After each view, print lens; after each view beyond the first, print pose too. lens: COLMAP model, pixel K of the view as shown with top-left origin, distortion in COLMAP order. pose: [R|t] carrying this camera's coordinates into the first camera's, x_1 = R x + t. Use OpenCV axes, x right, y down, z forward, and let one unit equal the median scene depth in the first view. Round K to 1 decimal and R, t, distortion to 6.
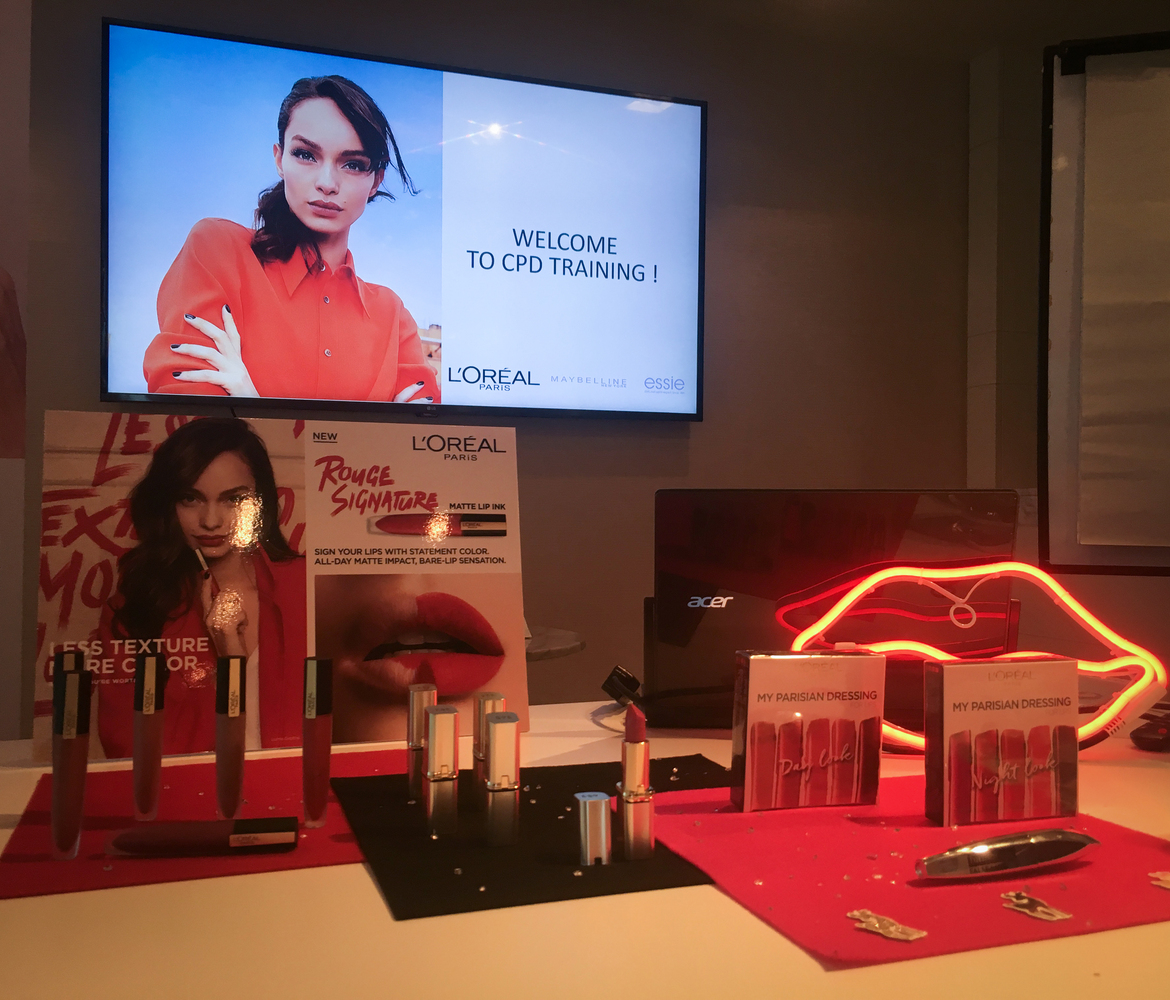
lens RADIAL K [[1115.8, 0, 584.9], [0, 1115.8, 498.9], [0, 0, 1]] dist [0.039222, 0.000000]
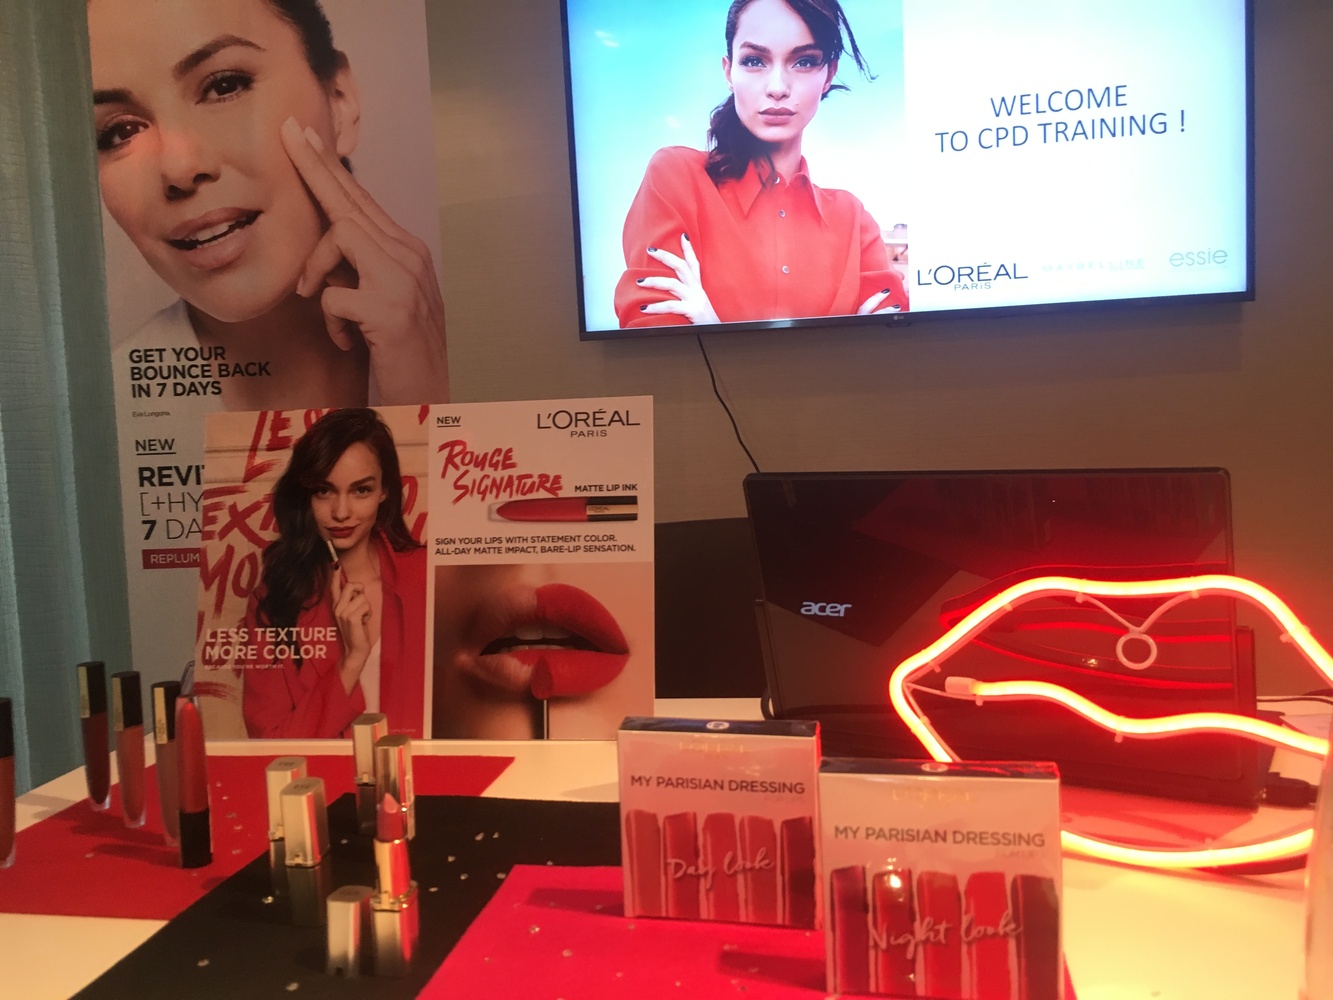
lens RADIAL K [[1121.2, 0, 665.8], [0, 1121.2, 501.2], [0, 0, 1]] dist [0.043935, -0.018818]
pose [[0.871146, -0.002860, -0.491016, 0.404808], [0.053171, 0.994652, 0.088541, -0.062340], [0.488137, -0.103240, 0.866639, 0.246131]]
